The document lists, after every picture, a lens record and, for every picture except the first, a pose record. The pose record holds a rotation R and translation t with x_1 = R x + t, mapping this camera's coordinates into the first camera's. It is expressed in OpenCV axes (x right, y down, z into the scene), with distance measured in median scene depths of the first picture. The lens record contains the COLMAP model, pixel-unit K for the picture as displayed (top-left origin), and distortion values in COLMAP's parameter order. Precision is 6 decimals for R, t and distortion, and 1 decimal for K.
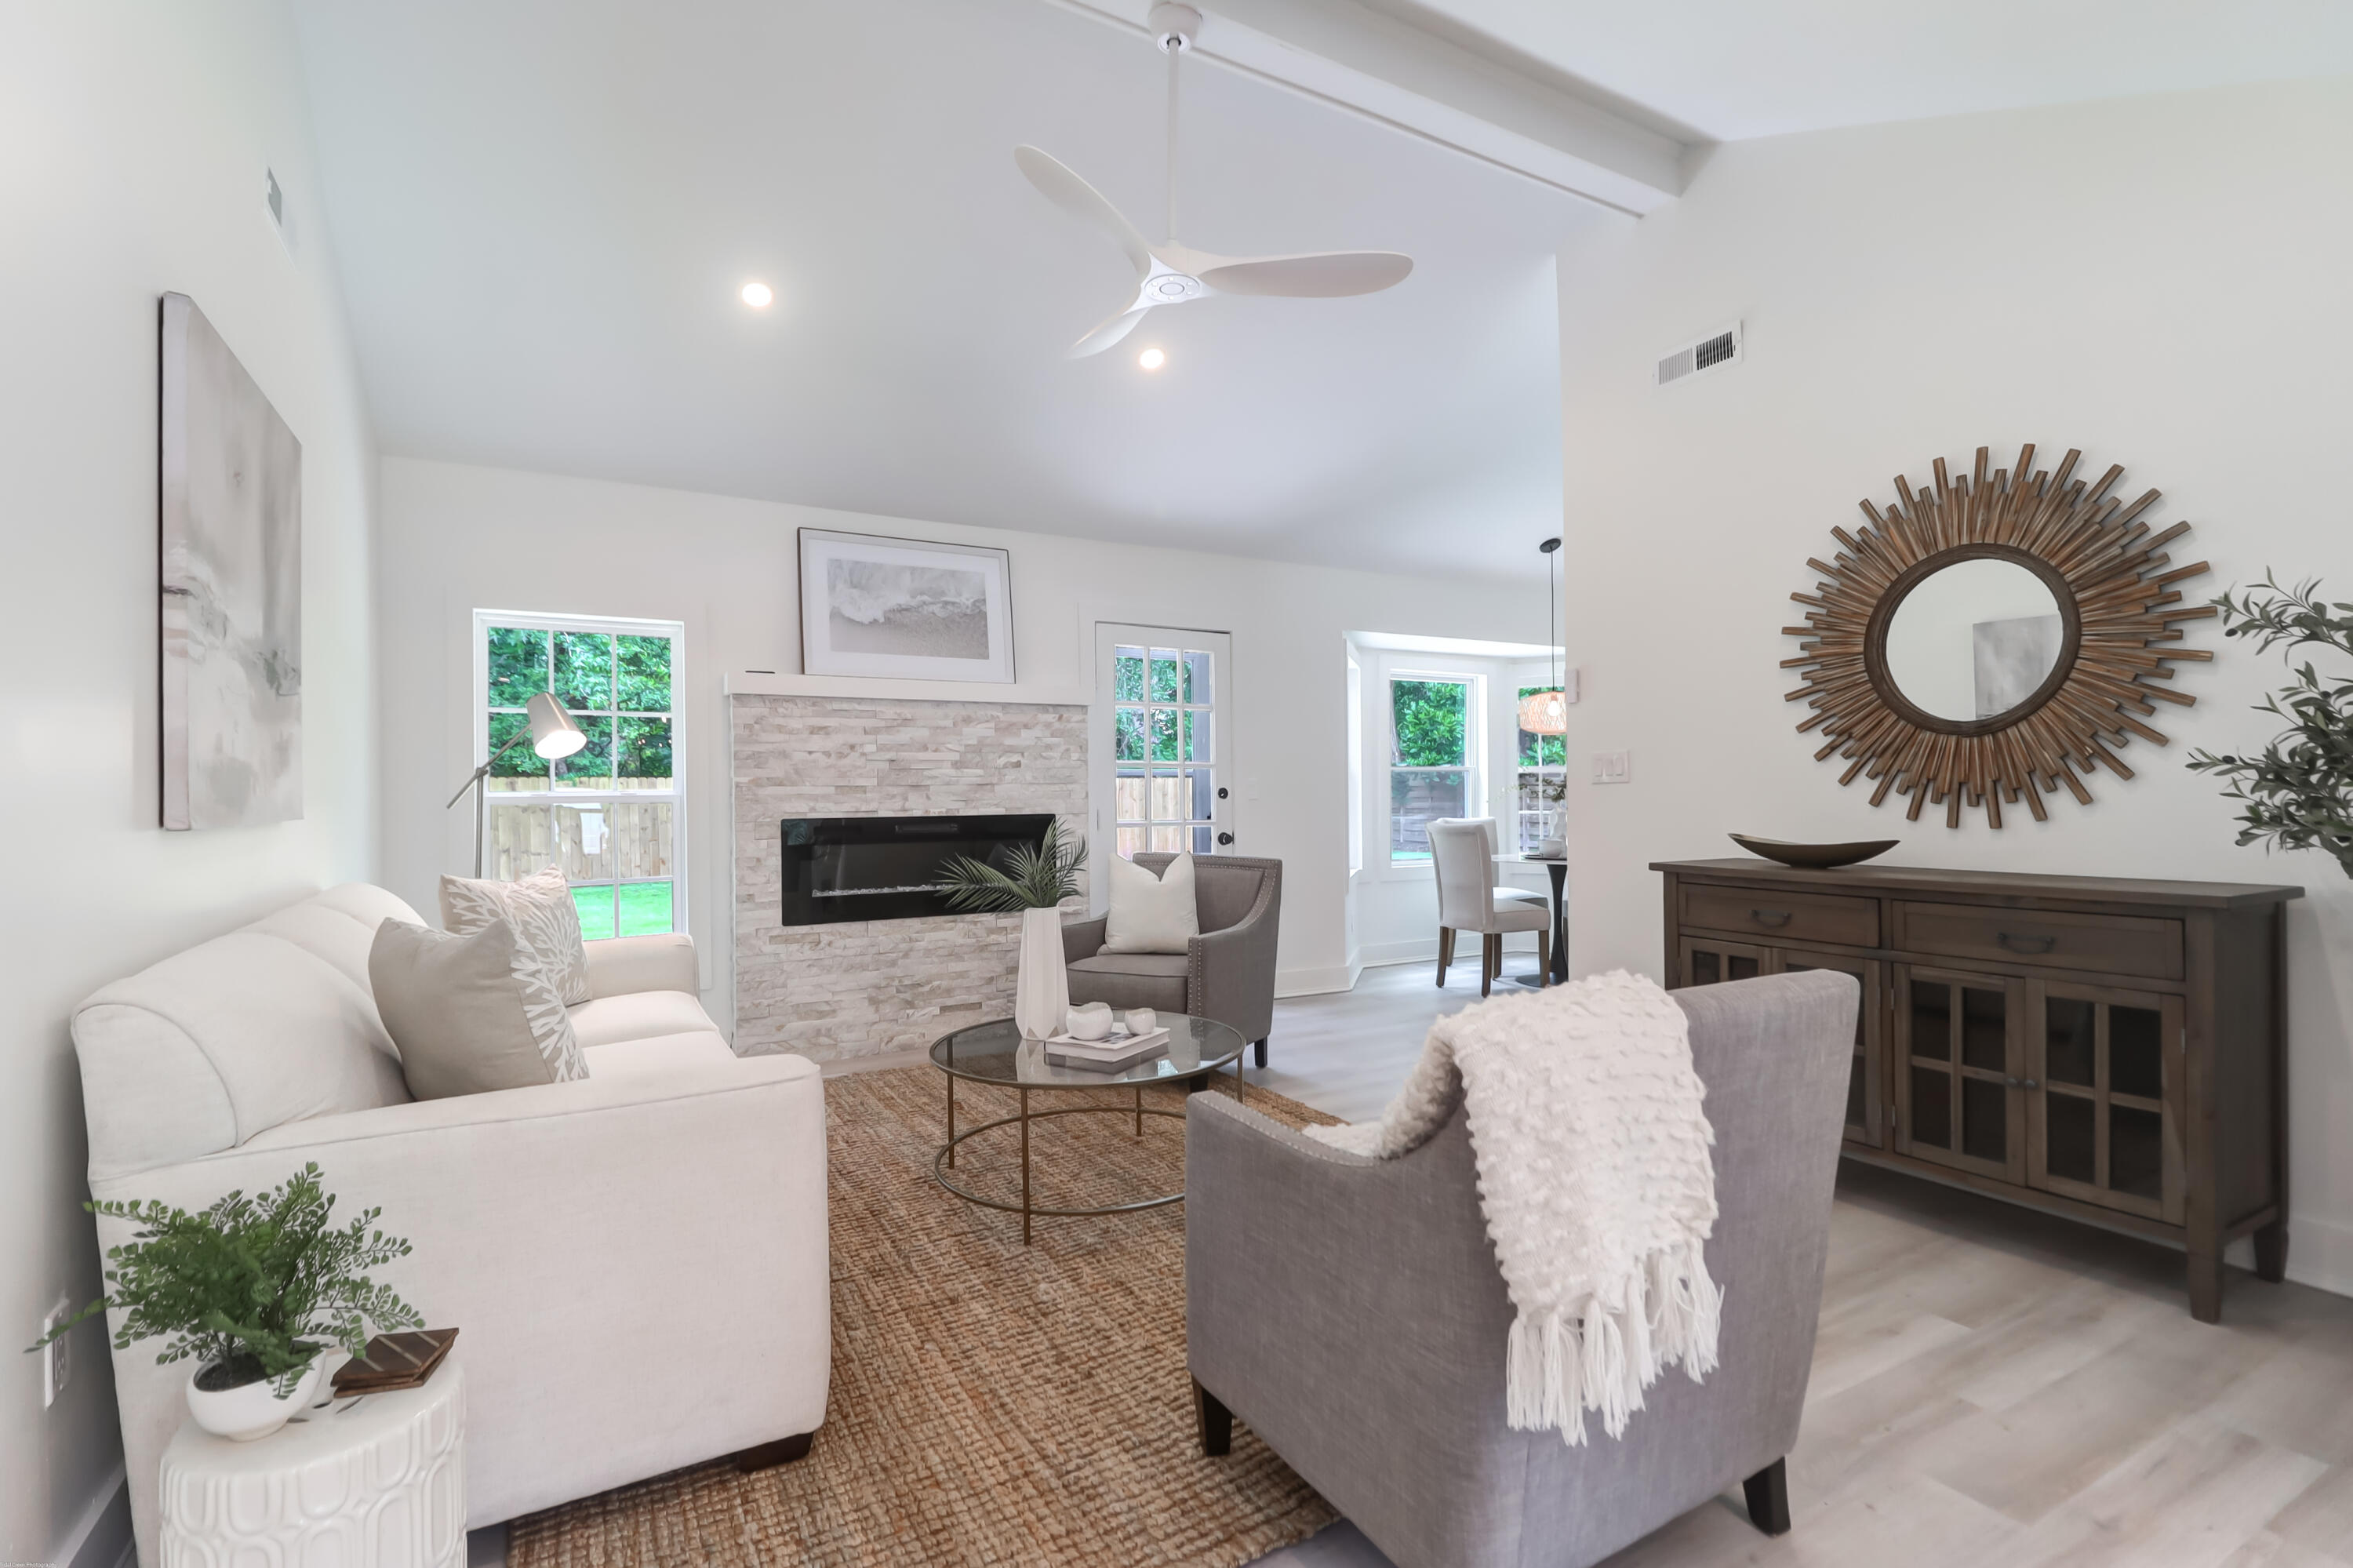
lens RADIAL K [[1088.0, 0, 1184.6], [0, 1088.0, 781.9], [0, 0, 1]] dist [-0.000429, -0.000585]
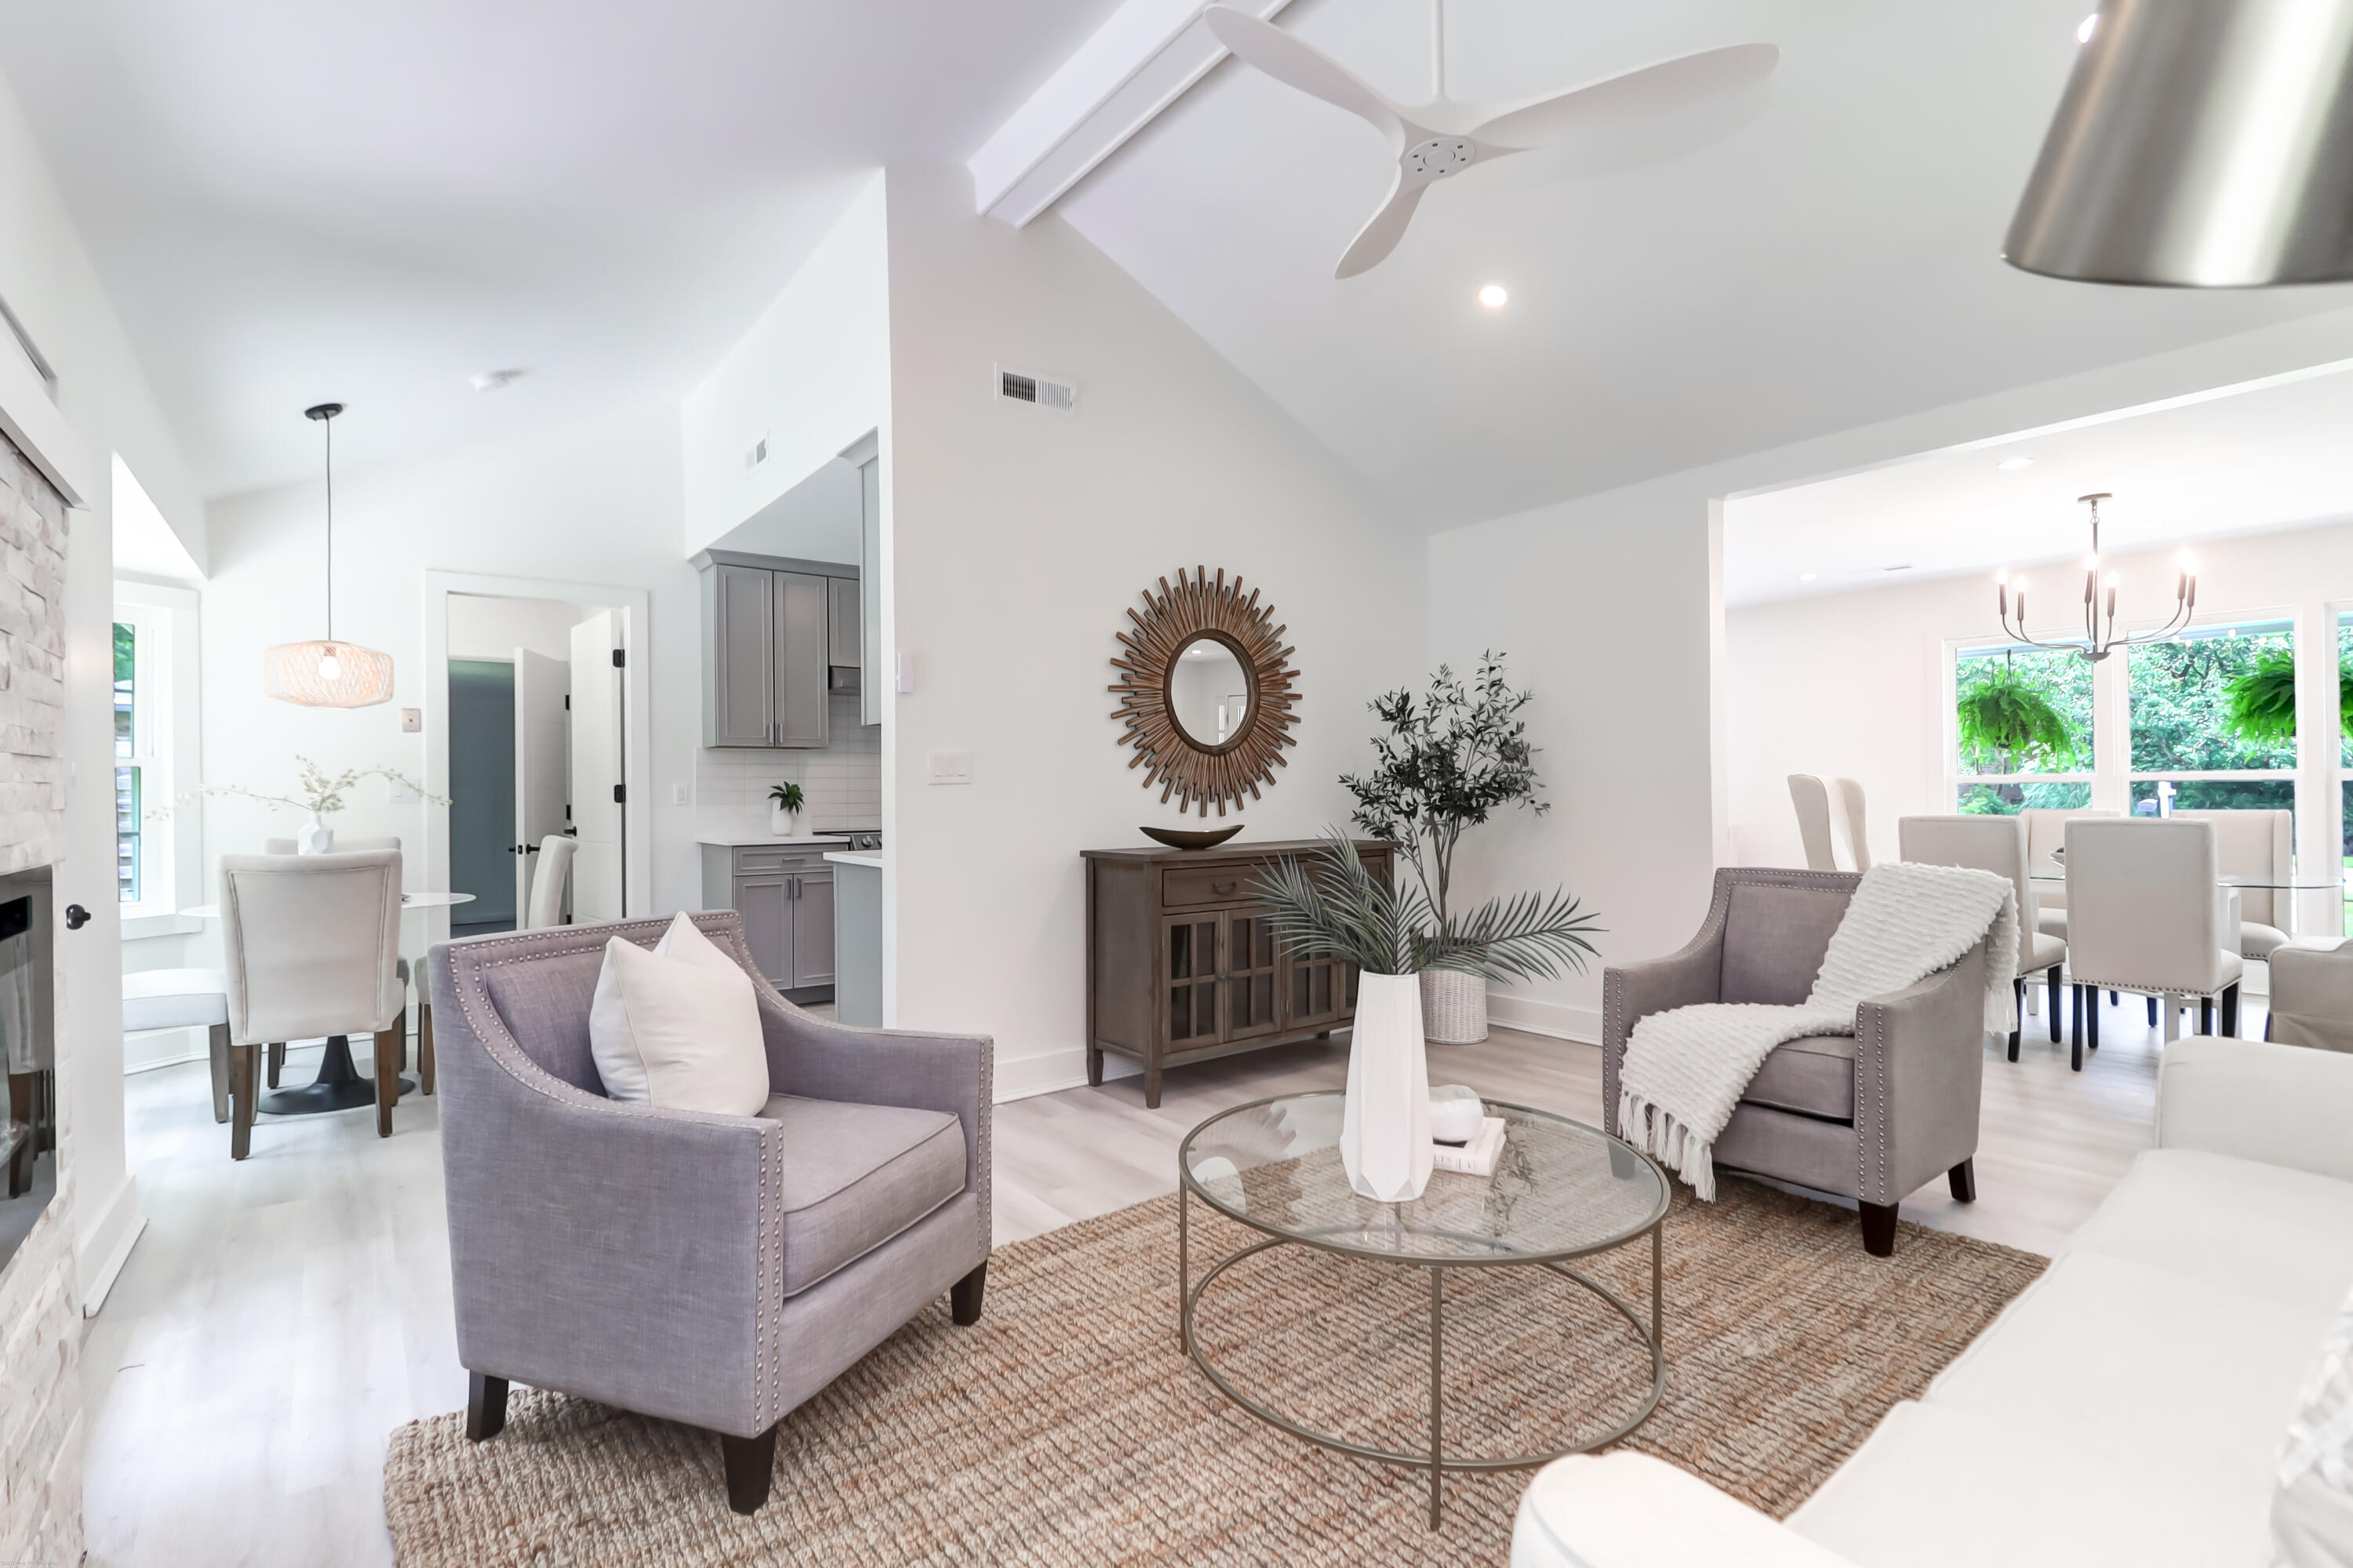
lens RADIAL K [[1088.0, 0, 1186.7], [0, 1088.0, 792.9], [0, 0, 1]] dist [-0.000429, -0.000585]
pose [[-0.134588, 0.009845, 0.990853, -2.096085], [0.002010, 0.999951, -0.009662, 0.066485], [-0.990900, 0.000692, -0.134601, 3.378025]]
